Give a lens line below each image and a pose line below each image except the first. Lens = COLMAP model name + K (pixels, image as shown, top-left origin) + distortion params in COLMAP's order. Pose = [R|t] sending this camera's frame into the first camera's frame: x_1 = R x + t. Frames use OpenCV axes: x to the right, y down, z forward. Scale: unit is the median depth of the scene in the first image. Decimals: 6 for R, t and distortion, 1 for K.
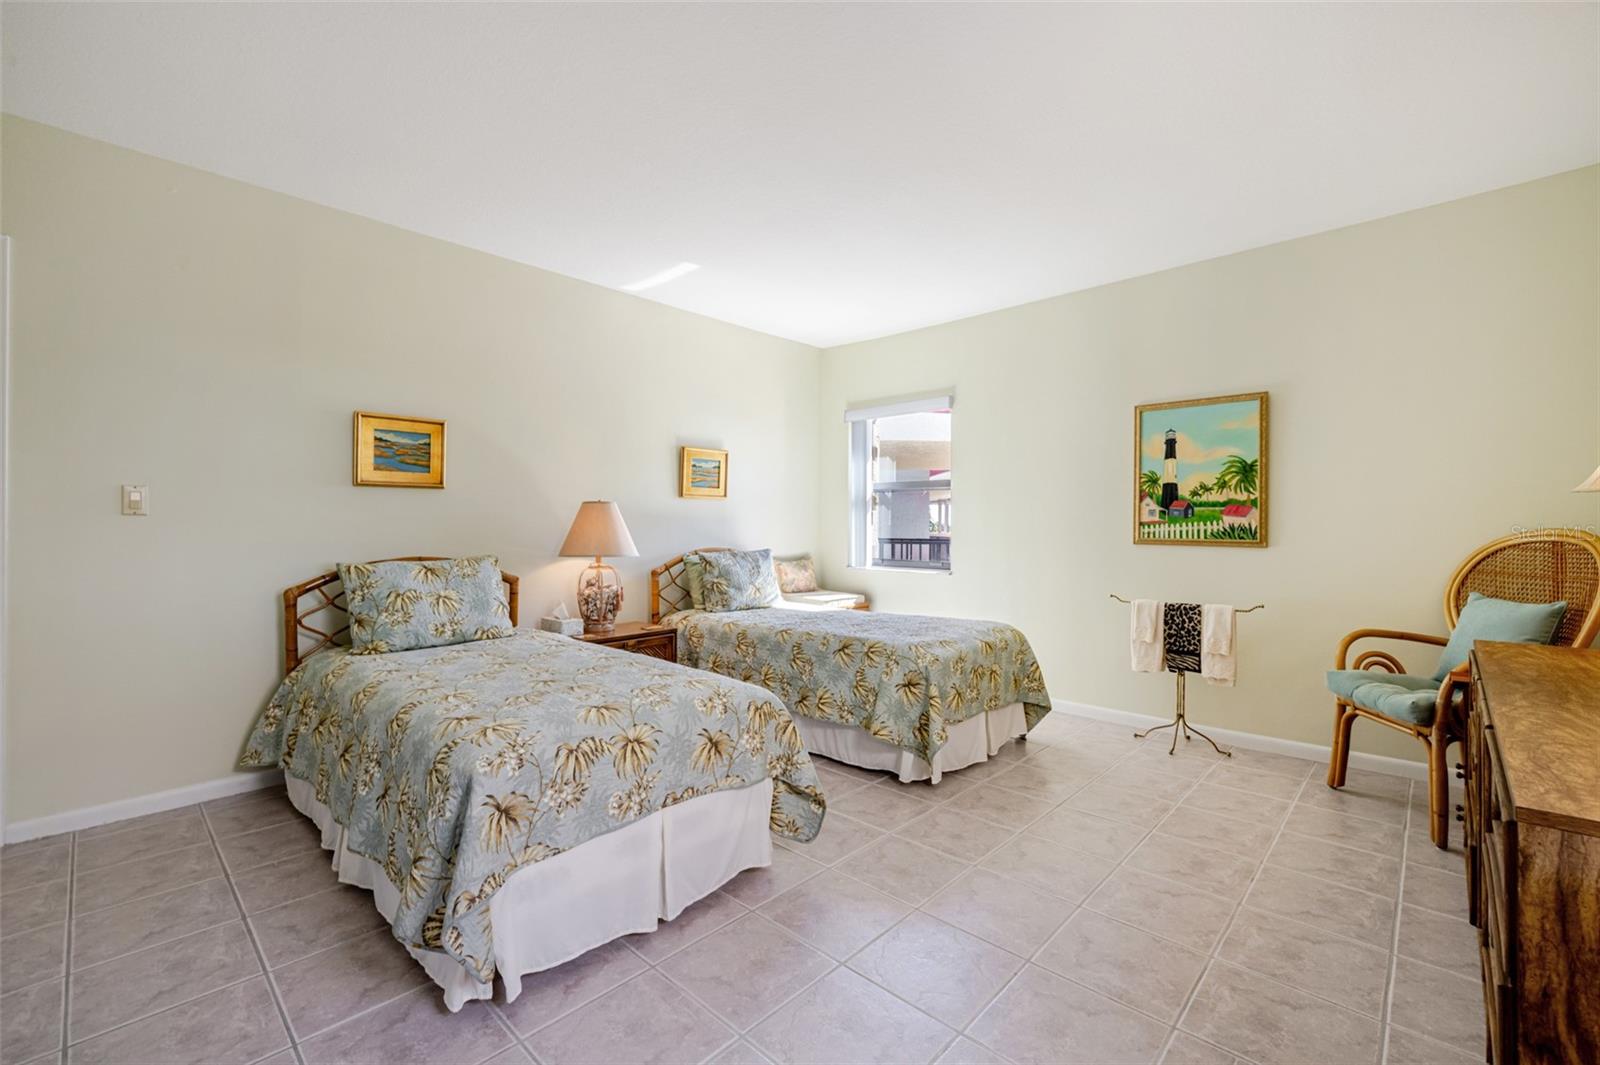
lens RADIAL K [[671.4, 0, 816.5], [0, 671.4, 522.2], [0, 0, 1]] dist [0.015401, 0.000082]
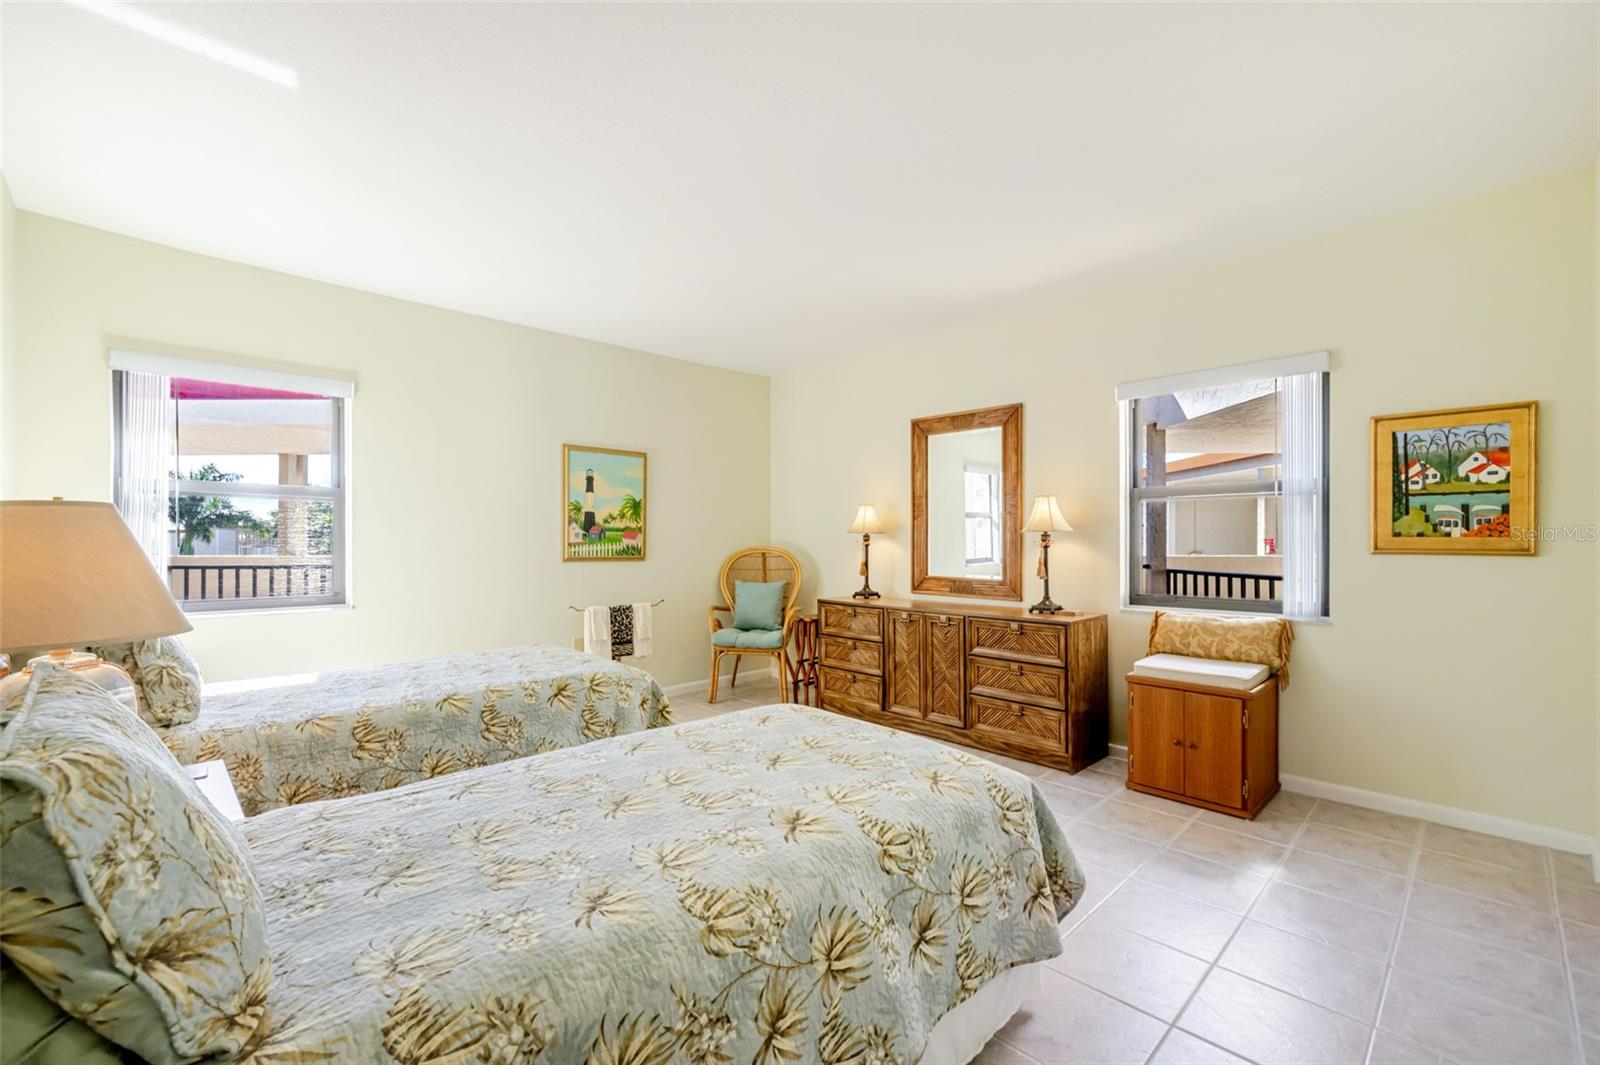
lens RADIAL K [[677.9, 0, 781.0], [0, 677.9, 525.3], [0, 0, 1]] dist [-0.000936, -0.000410]
pose [[0.063639, 0.021416, 0.997743, -0.738533], [-0.006288, 0.999758, -0.021058, -0.009312], [-0.997953, -0.004934, 0.063758, 0.594002]]
